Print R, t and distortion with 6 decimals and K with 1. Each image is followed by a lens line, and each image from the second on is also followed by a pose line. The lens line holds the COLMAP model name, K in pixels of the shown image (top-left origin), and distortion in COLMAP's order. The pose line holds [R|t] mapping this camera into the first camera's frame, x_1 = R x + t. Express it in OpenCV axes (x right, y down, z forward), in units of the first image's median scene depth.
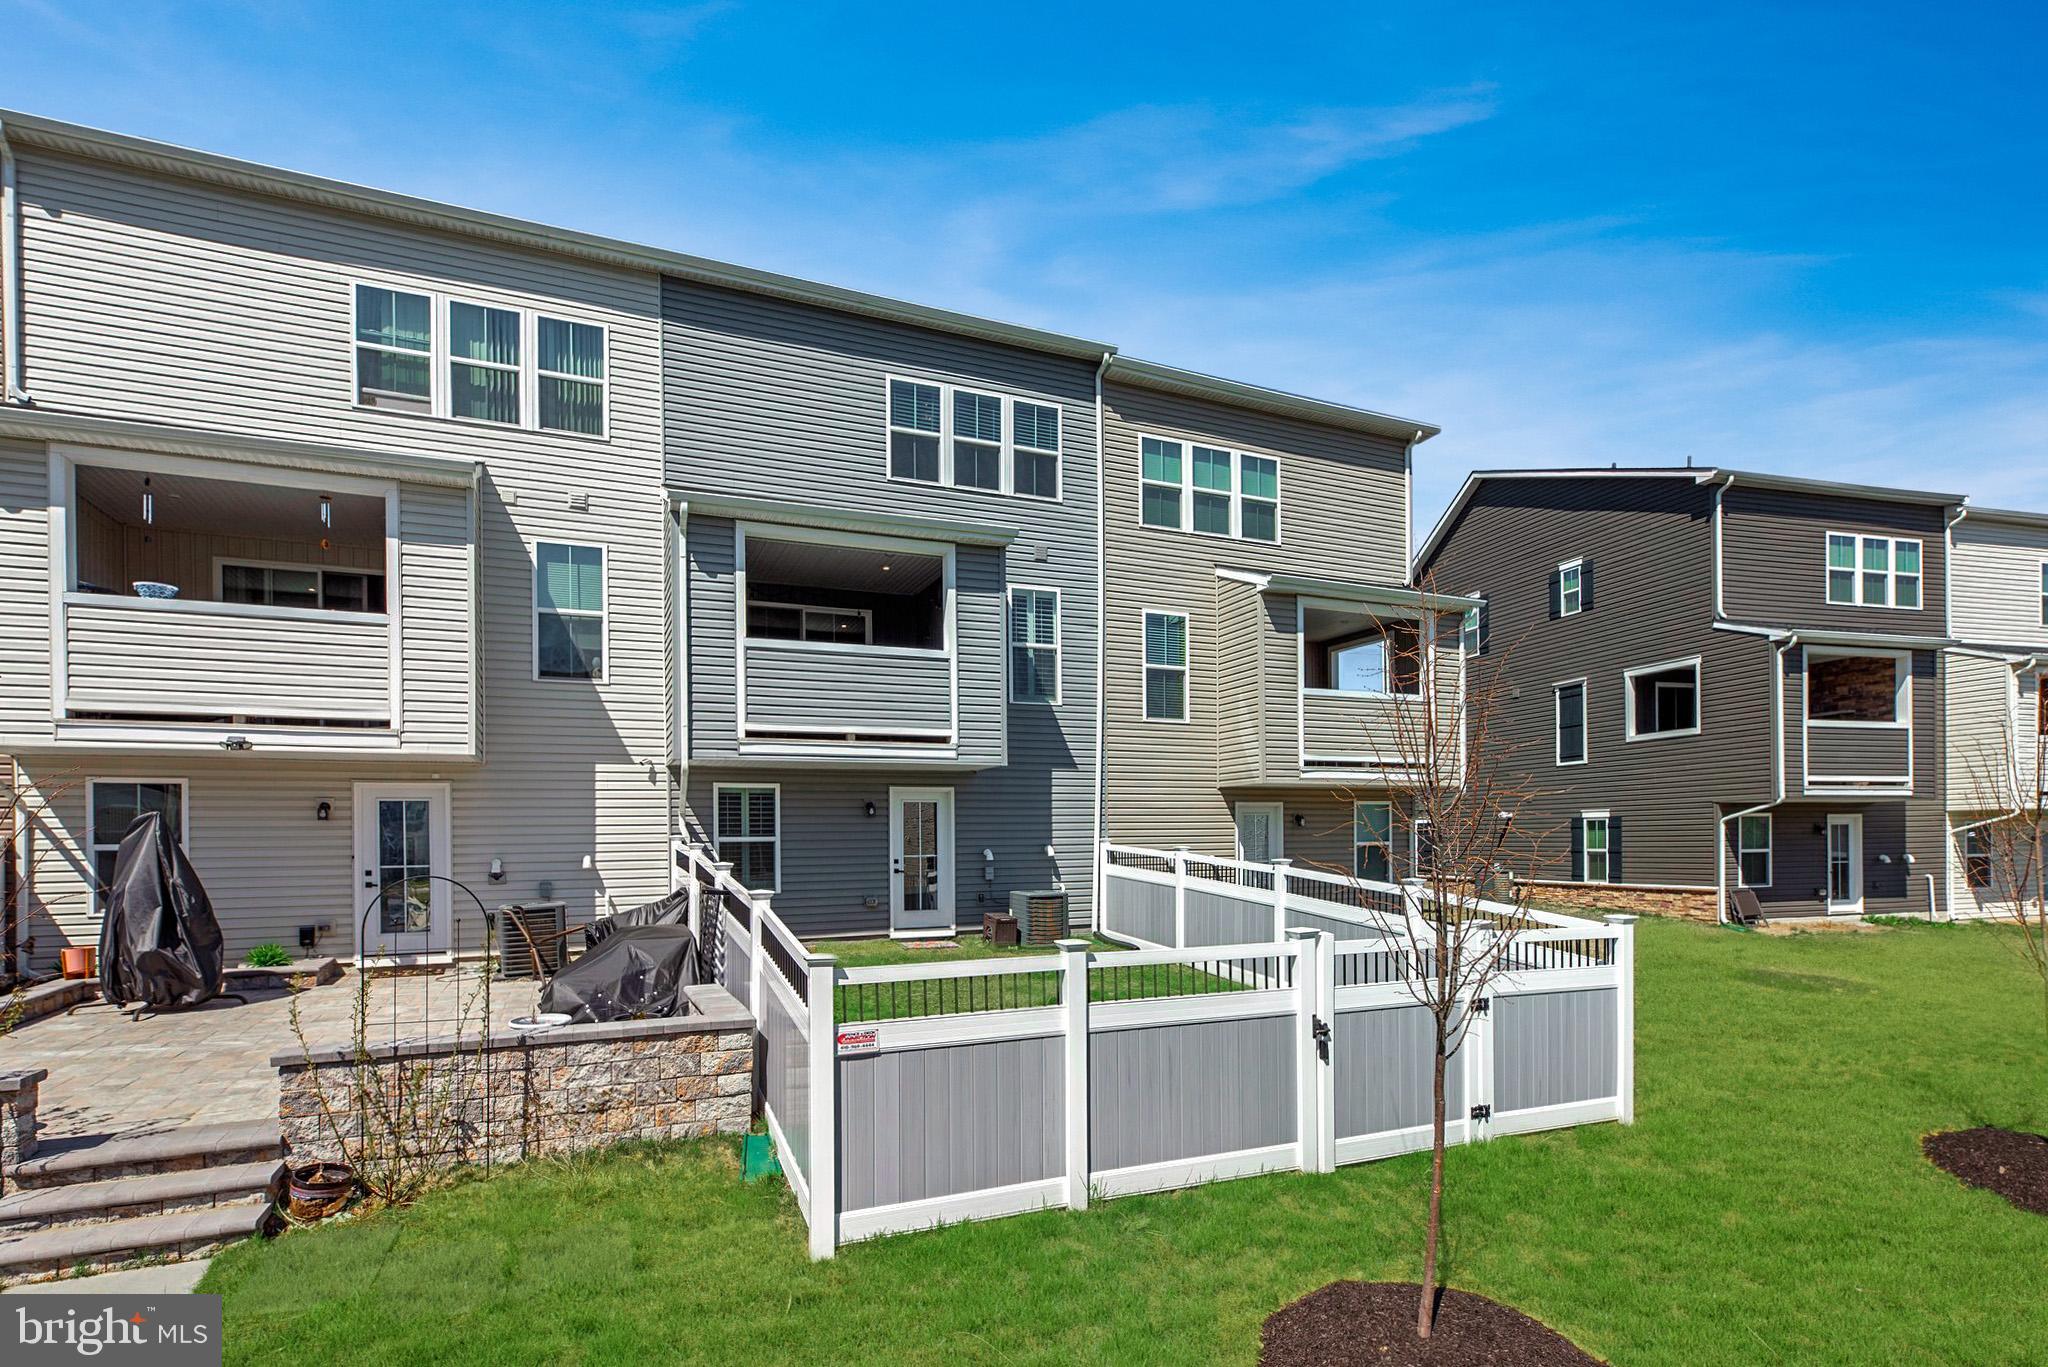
lens RADIAL K [[912.2, 0, 1029.2], [0, 912.2, 696.3], [0, 0, 1]] dist [0.002532, 0.000342]
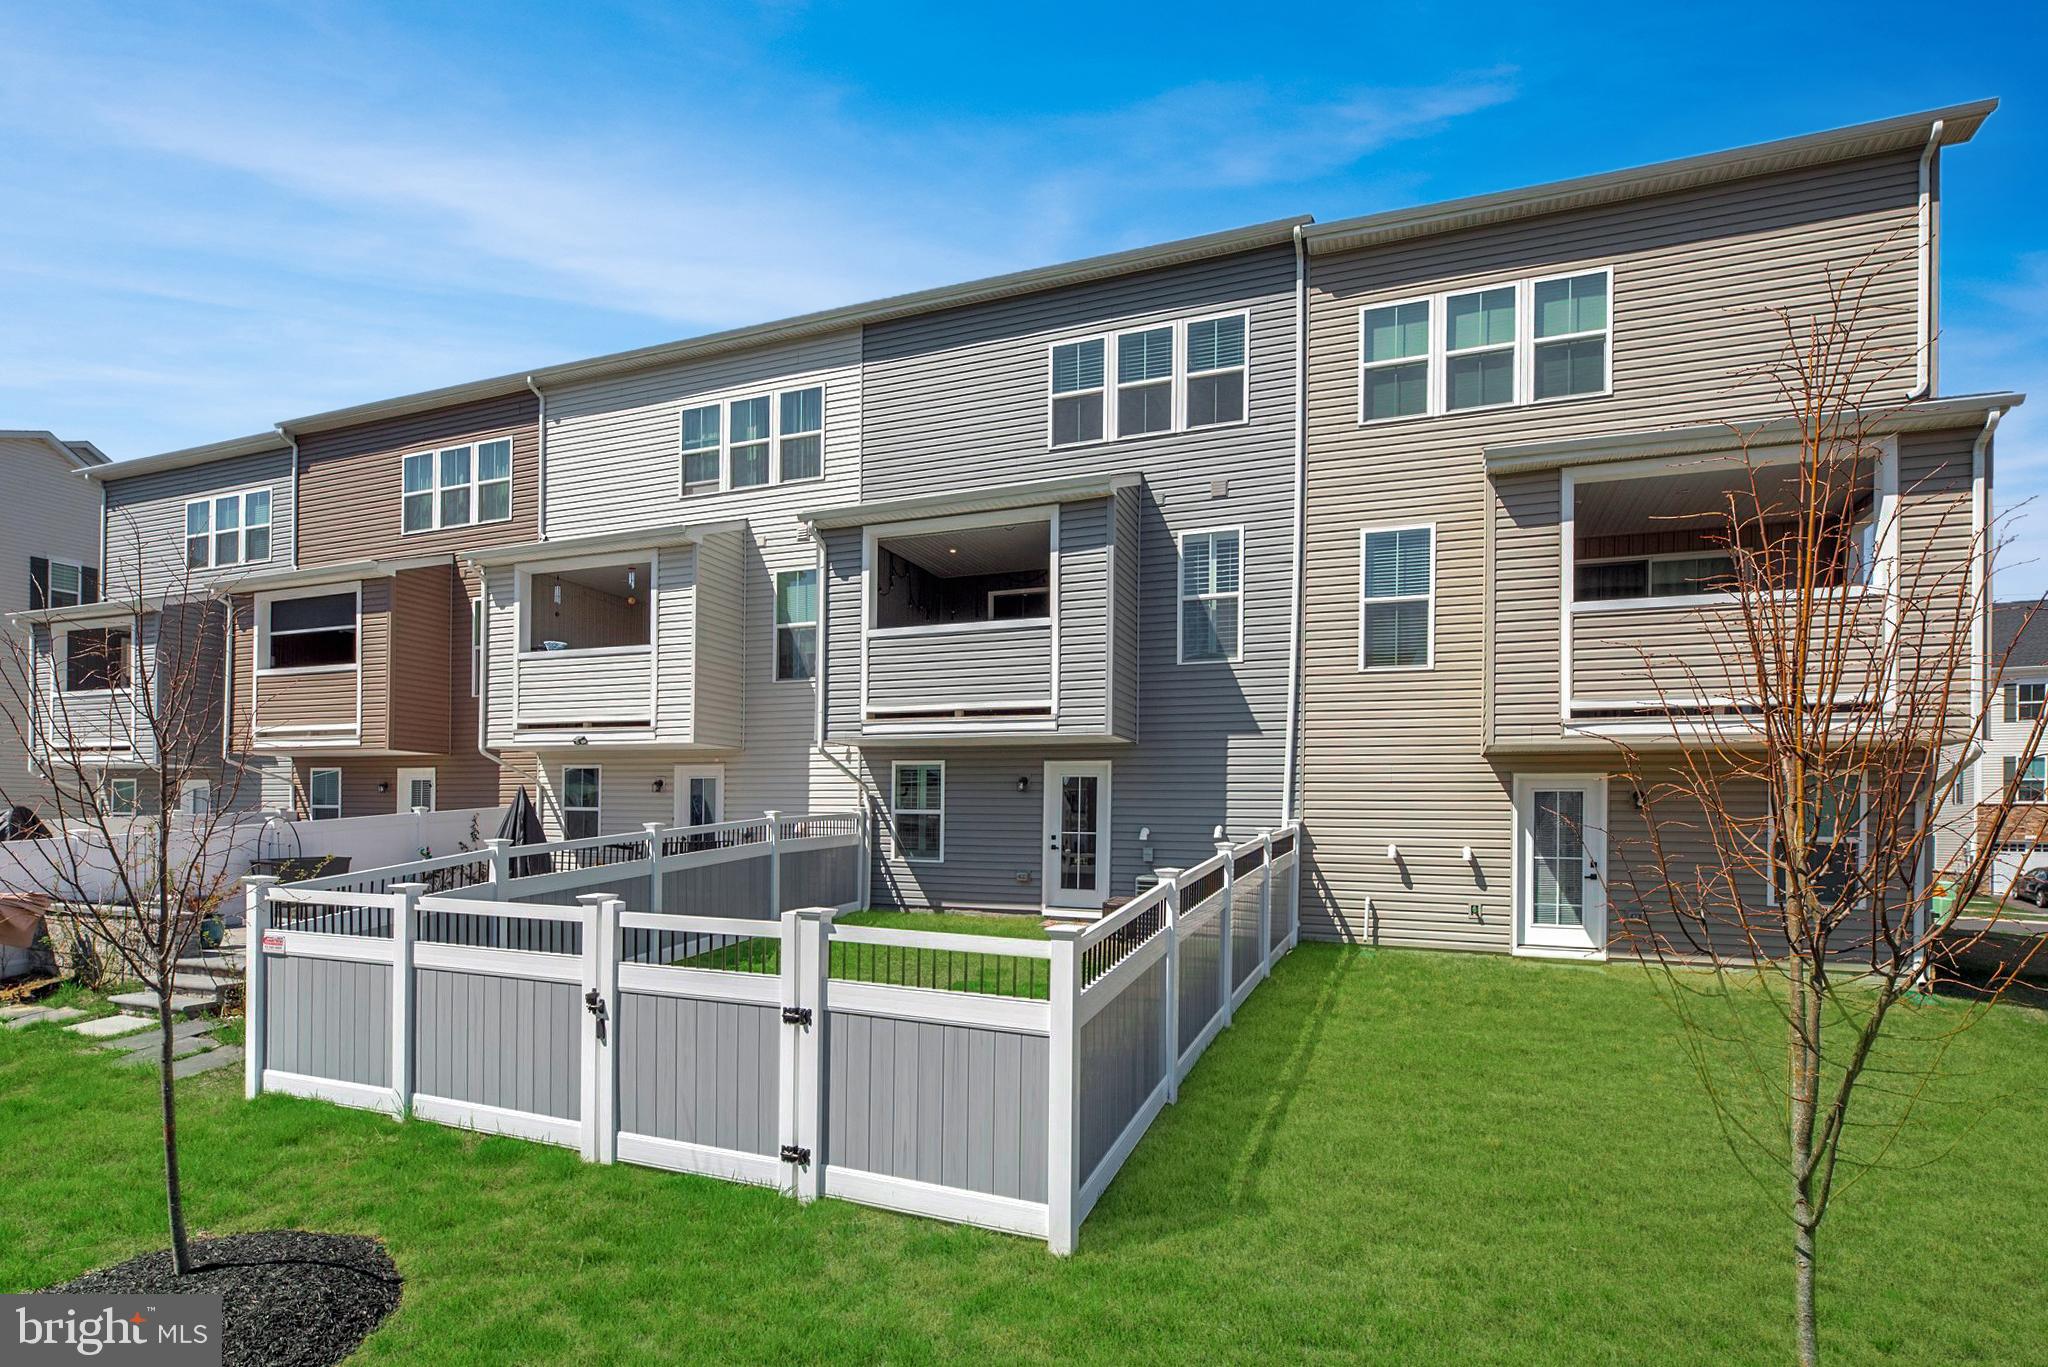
lens RADIAL K [[935.0, 0, 1017.4], [0, 935.0, 681.9], [0, 0, 1]] dist [0.001833, 0.000275]
pose [[0.740817, -0.078483, -0.667106, 0.556642], [0.080322, 0.996375, -0.028024, 0.043717], [0.666887, -0.032823, 0.744436, 0.256514]]
